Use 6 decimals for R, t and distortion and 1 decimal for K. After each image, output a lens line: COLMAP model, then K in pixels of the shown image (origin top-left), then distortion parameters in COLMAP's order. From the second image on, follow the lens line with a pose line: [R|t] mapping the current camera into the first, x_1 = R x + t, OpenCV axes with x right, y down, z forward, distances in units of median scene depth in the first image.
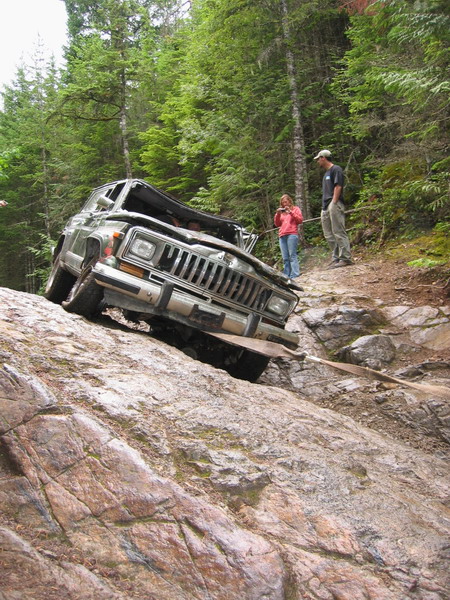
lens RADIAL K [[645.1, 0, 225.0], [0, 645.1, 300.0], [0, 0, 1]] dist [-0.106928, 0.038198]
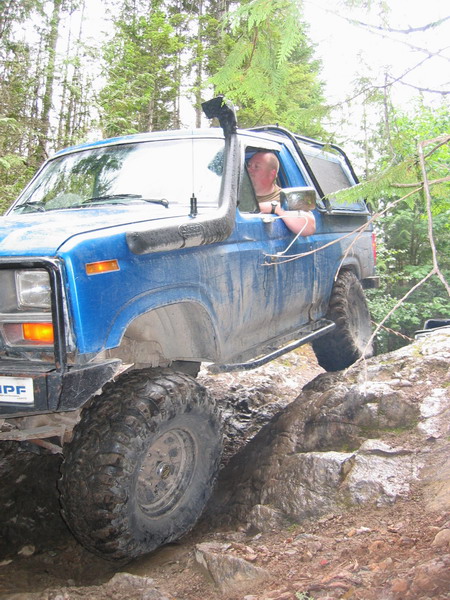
lens RADIAL K [[645.1, 0, 225.0], [0, 645.1, 300.0], [0, 0, 1]] dist [-0.106928, 0.038198]
pose [[0.580252, -0.094817, -0.808899, 0.521459], [0.045663, 0.995425, -0.083926, -0.018098], [0.813156, 0.011762, 0.581927, 0.608668]]
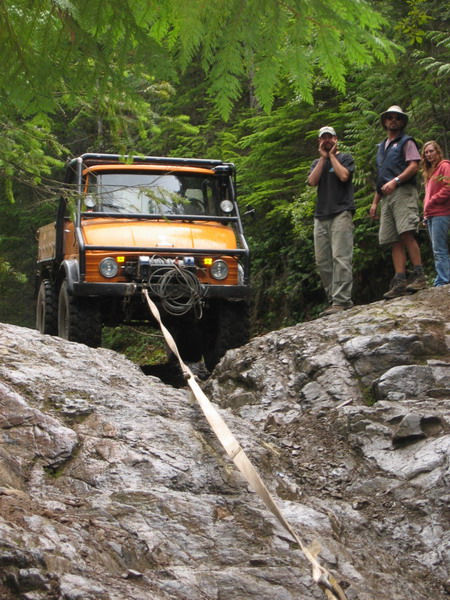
lens RADIAL K [[1821.9, 0, 225.0], [0, 1821.9, 300.0], [0, 0, 1]] dist [-0.019924, -0.015739]
pose [[0.971780, -0.020371, -0.235007, 0.491029], [0.010455, 0.999005, -0.043362, 0.062701], [0.235657, 0.039682, 0.971026, -1.149345]]
